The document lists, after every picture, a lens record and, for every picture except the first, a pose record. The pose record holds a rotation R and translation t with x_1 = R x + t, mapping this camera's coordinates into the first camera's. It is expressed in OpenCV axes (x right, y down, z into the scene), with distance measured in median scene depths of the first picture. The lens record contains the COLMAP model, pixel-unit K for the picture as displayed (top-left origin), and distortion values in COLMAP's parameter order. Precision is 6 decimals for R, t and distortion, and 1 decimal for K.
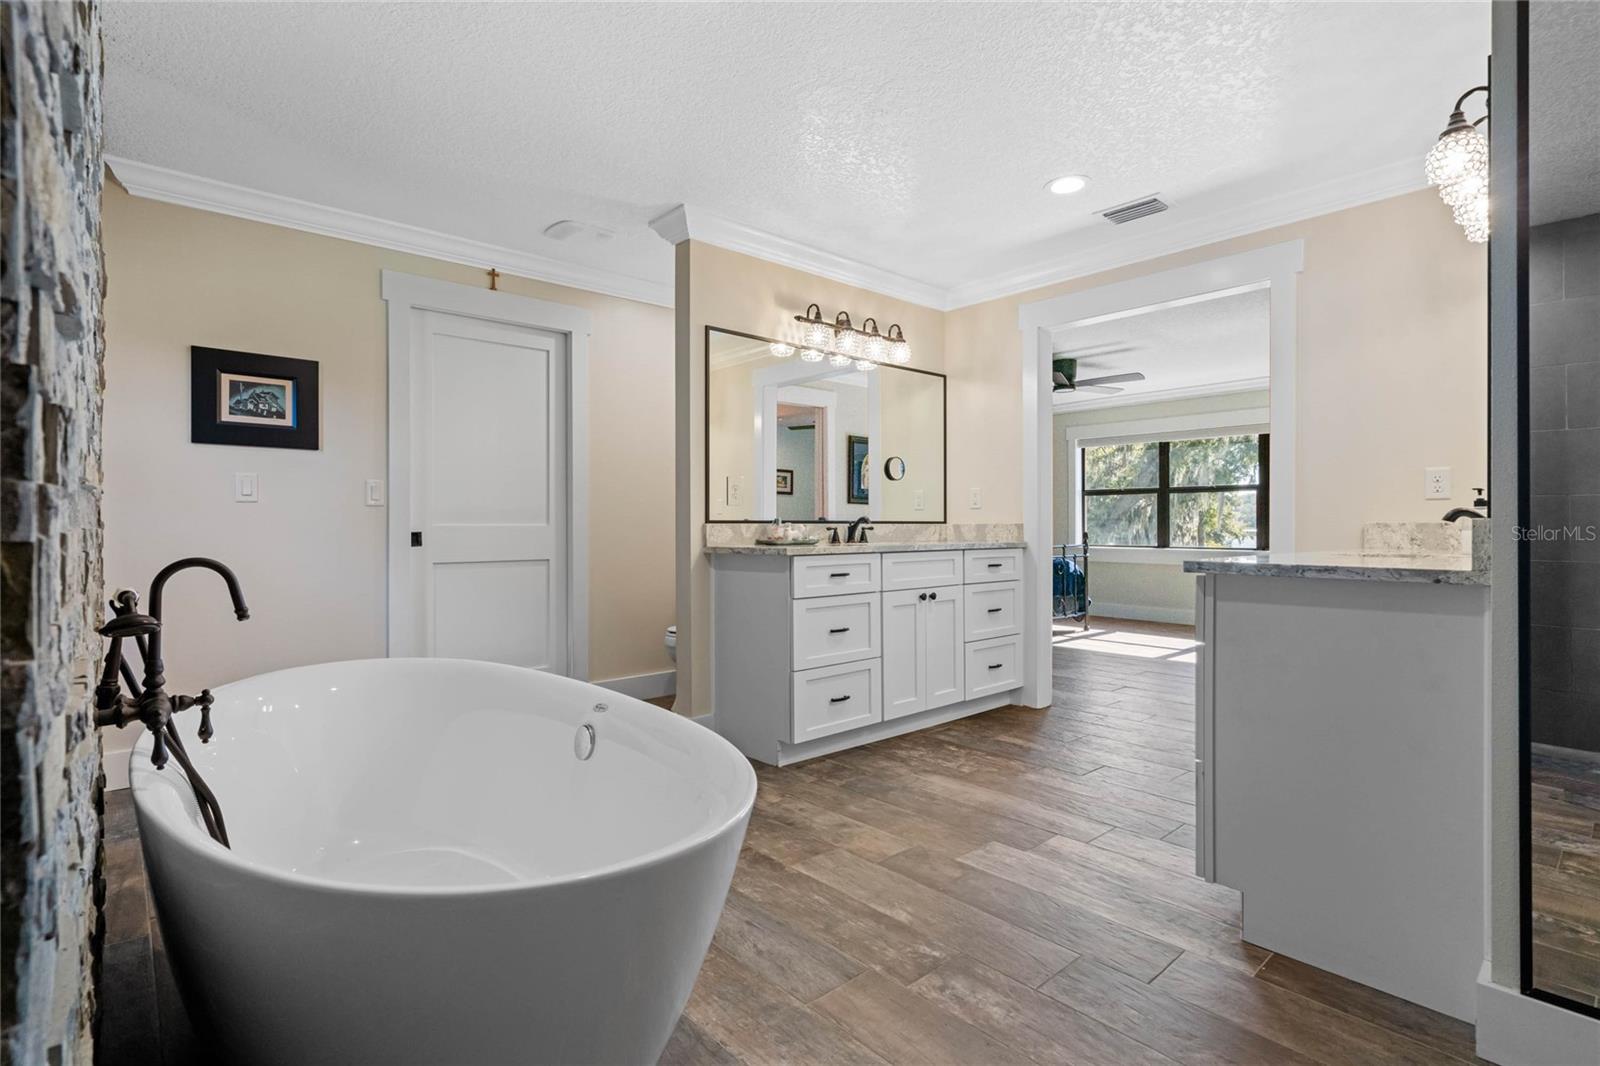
lens RADIAL K [[780.6, 0, 814.7], [0, 780.6, 526.4], [0, 0, 1]] dist [-0.000362, -0.000506]
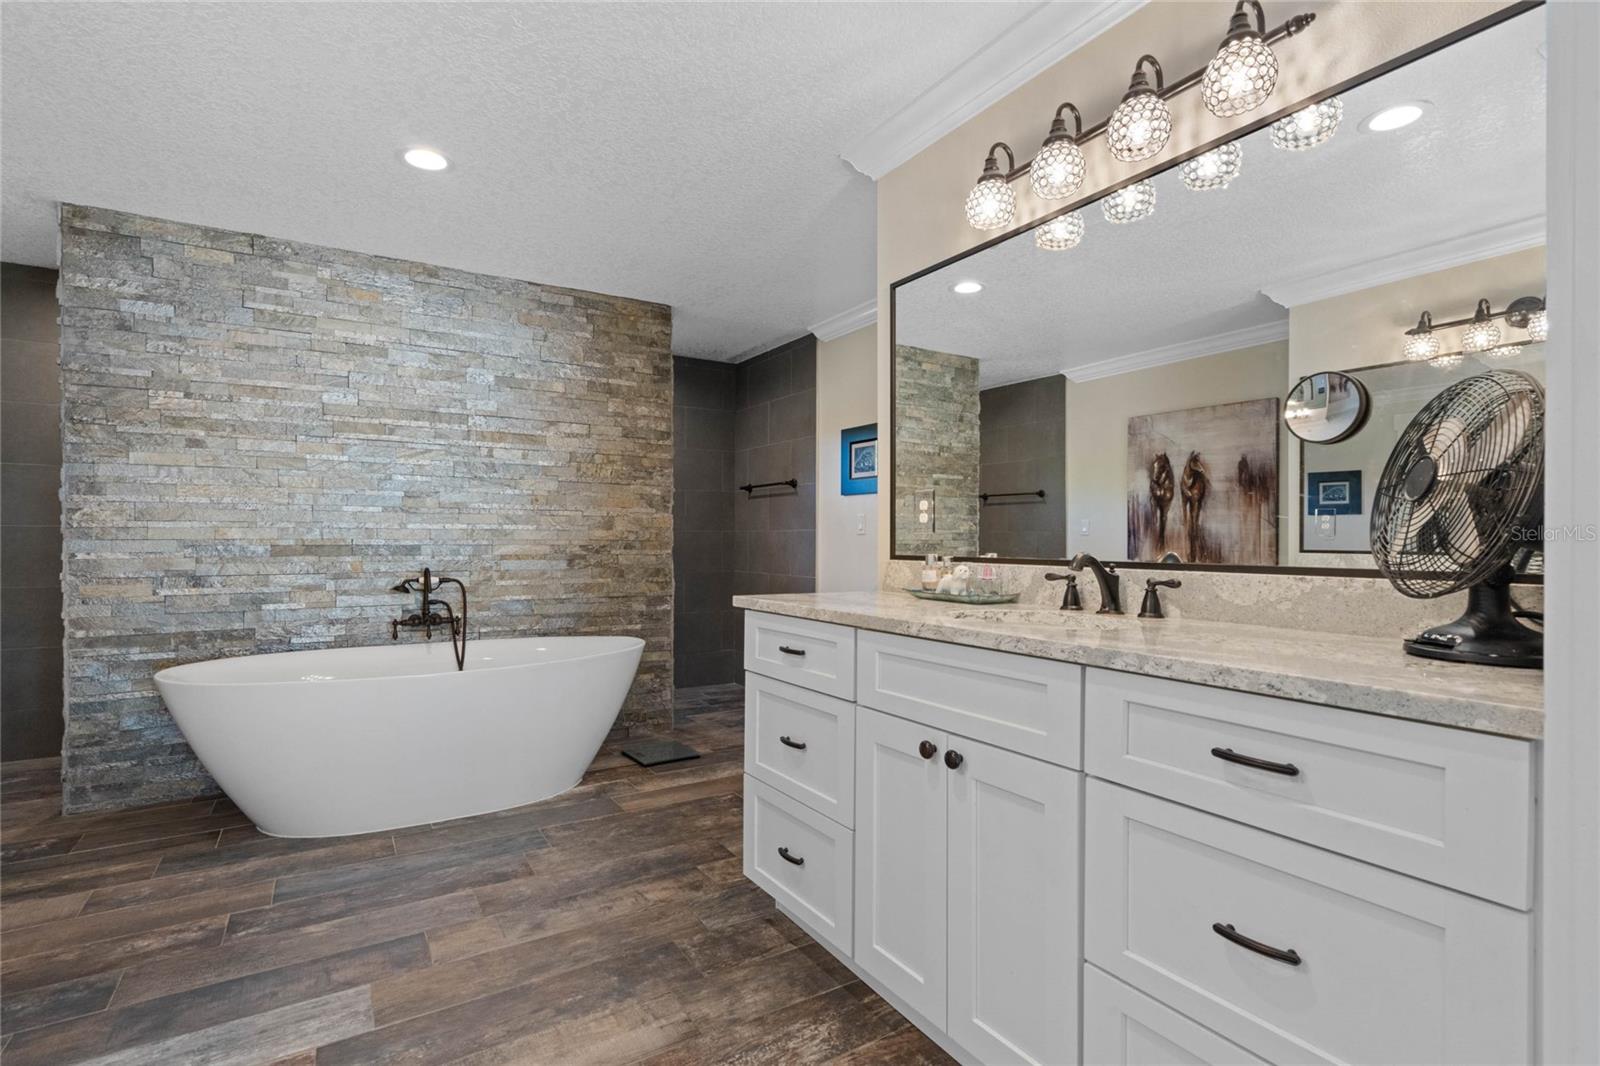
lens RADIAL K [[780.6, 0, 804.3], [0, 780.6, 538.3], [0, 0, 1]] dist [-0.000362, -0.000506]
pose [[-0.196823, 0.001426, -0.980438, 0.698579], [-0.003053, 0.999993, 0.002067, -0.028916], [0.980434, 0.003400, -0.196817, 1.267227]]
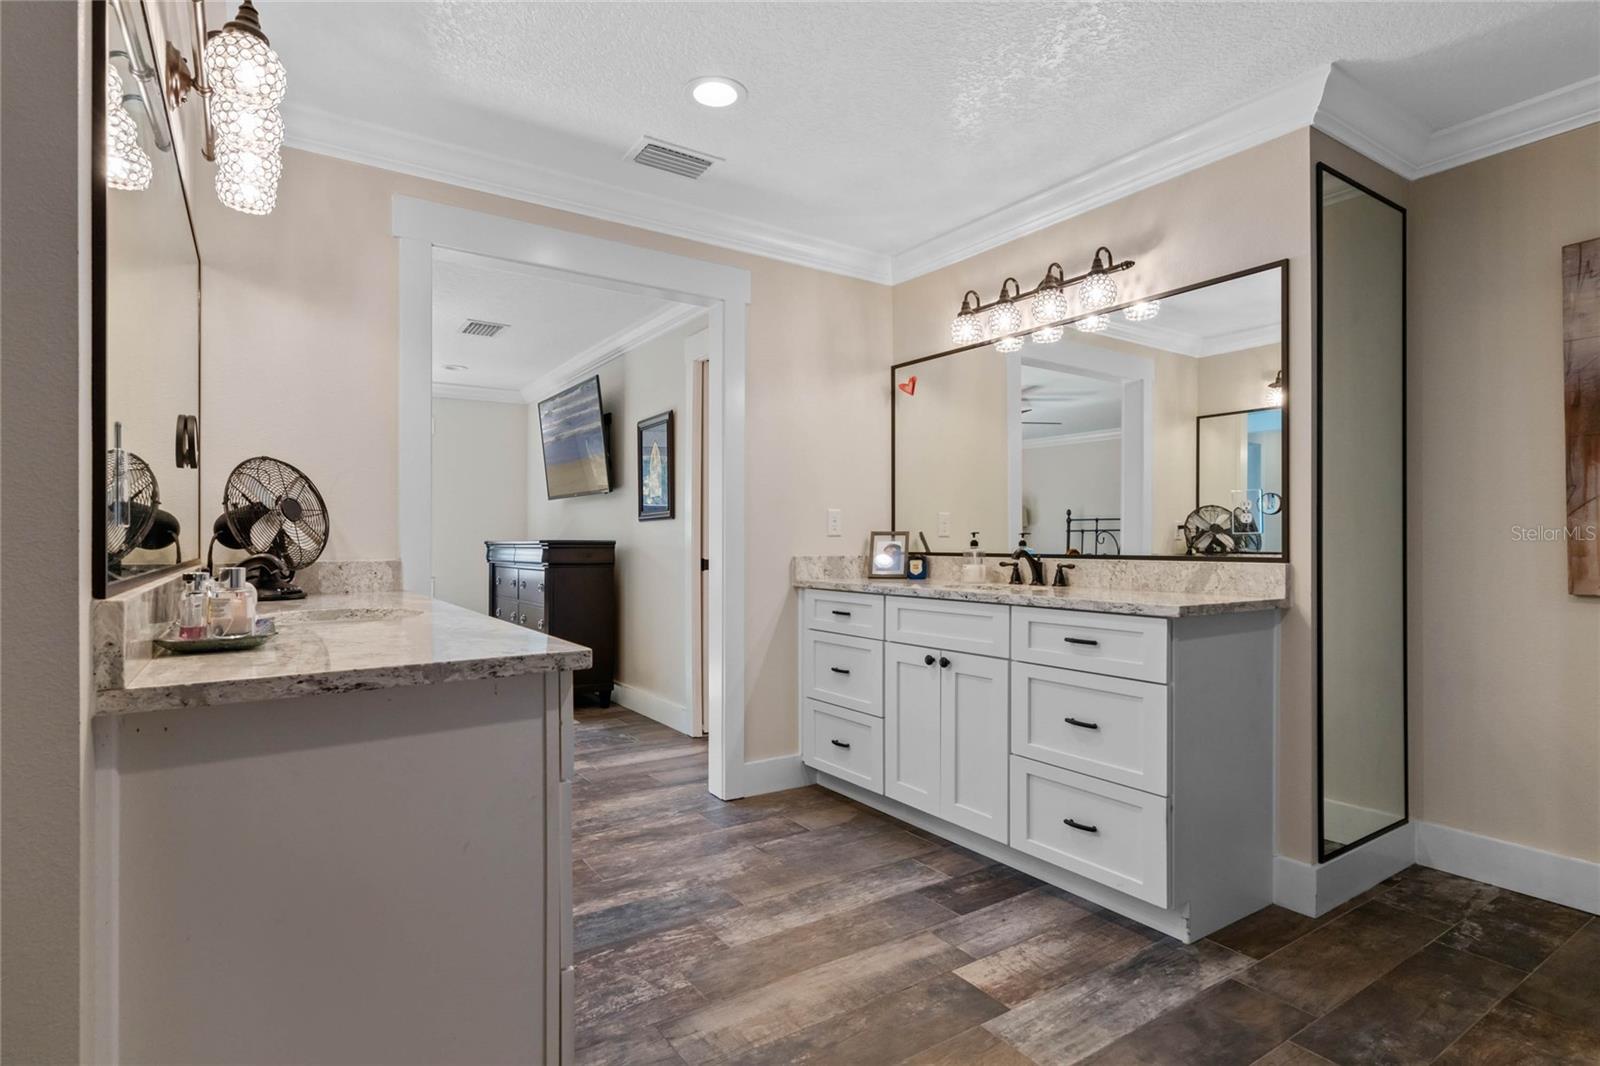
lens RADIAL K [[807.3, 0, 802.6], [0, 807.3, 540.9], [0, 0, 1]] dist [0.002596, 0.000420]
pose [[0.162936, 0.000701, 0.986636, -0.431957], [0.001031, 0.999999, -0.000881, -0.027139], [-0.986636, 0.001160, 0.162935, 0.872718]]
